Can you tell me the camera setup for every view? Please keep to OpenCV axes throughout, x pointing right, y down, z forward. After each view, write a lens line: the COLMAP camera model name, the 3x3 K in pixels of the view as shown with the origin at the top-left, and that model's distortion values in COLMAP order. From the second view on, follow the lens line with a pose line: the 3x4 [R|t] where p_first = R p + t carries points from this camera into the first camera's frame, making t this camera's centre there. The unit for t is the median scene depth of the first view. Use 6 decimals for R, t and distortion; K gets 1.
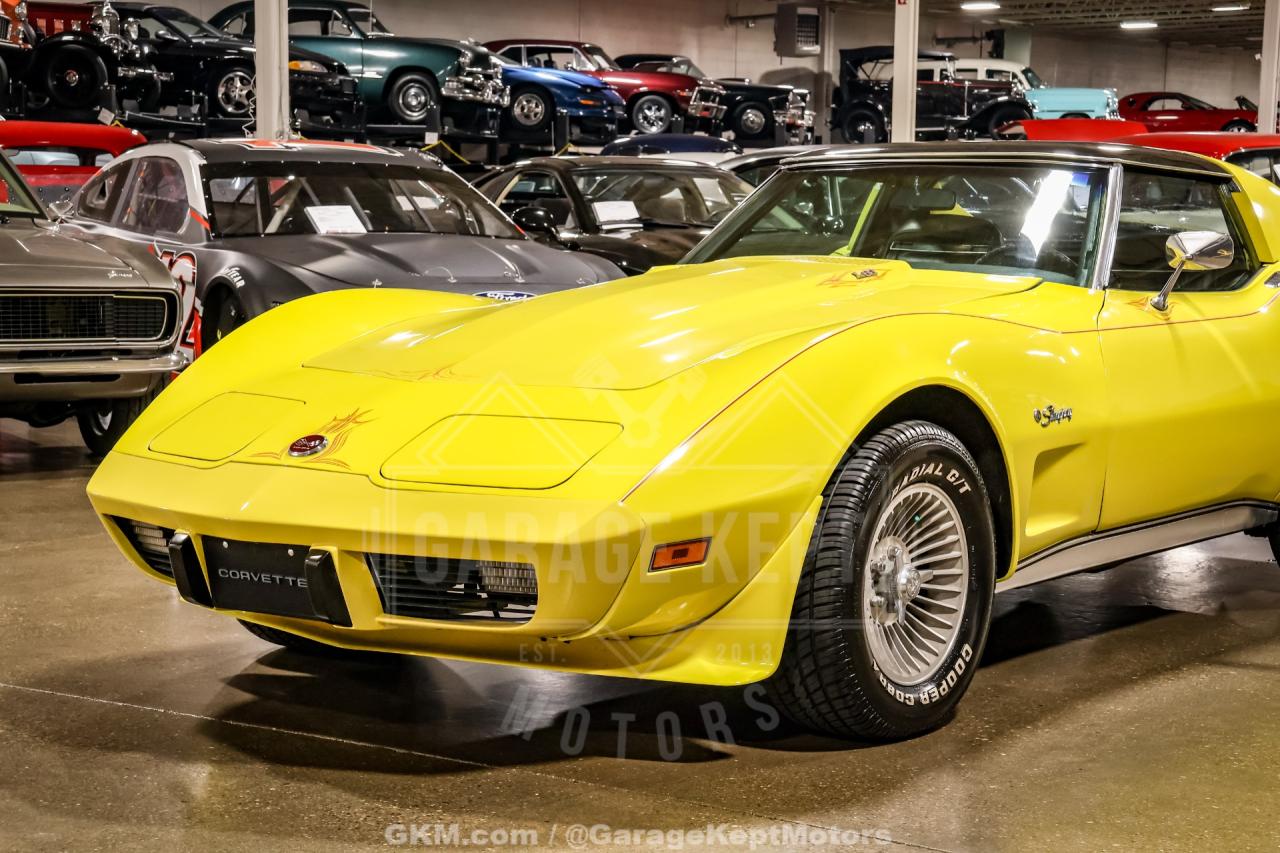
lens RADIAL K [[2477.4, 0, 640.0], [0, 2477.4, 426.5], [0, 0, 1]] dist [0.271805, 0.326578]
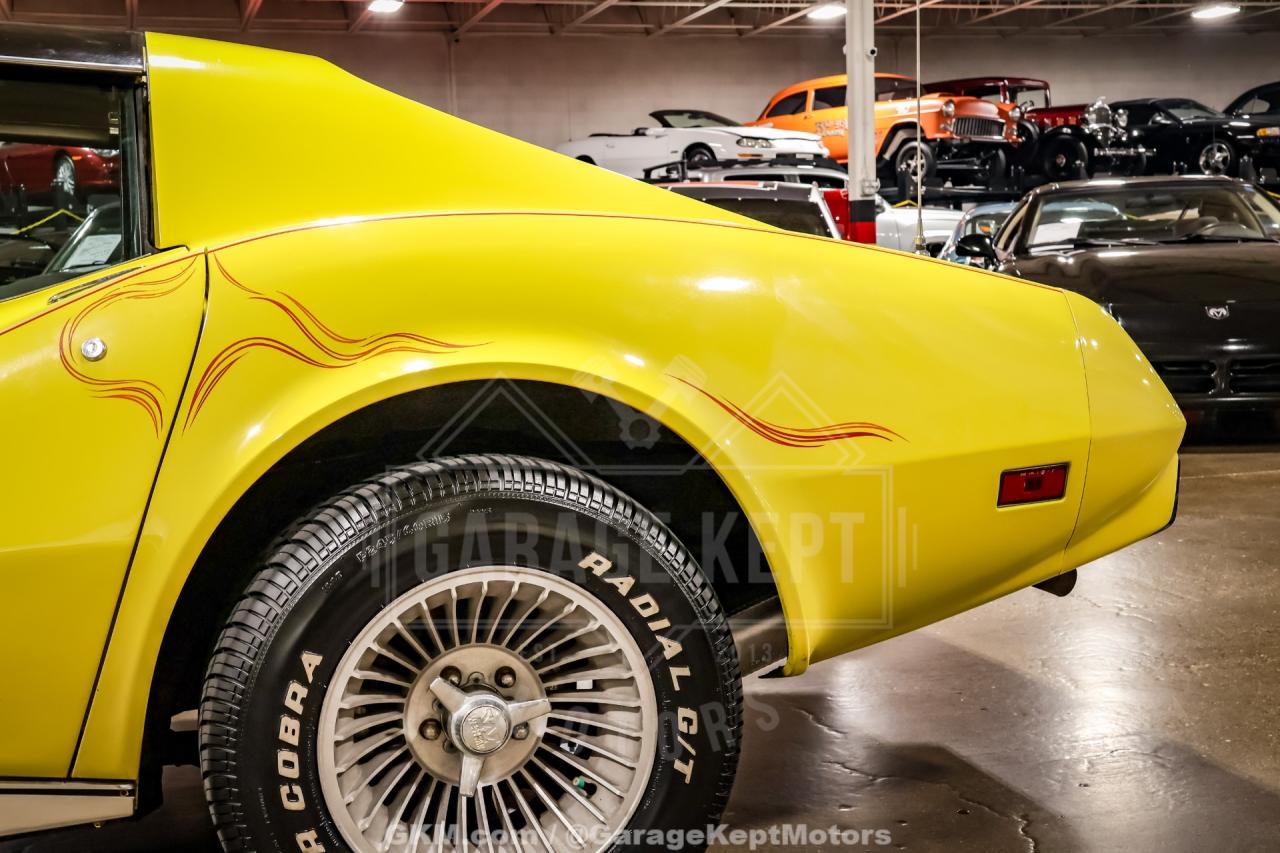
lens RADIAL K [[1640.5, 0, 640.0], [0, 1640.5, 426.5], [0, 0, 1]] dist [0.009675, 0.439970]
pose [[0.805993, 0.017461, -0.591667, 0.109170], [-0.011886, 0.999841, 0.013315, -0.008254], [0.591805, -0.003699, 0.806072, 0.177636]]
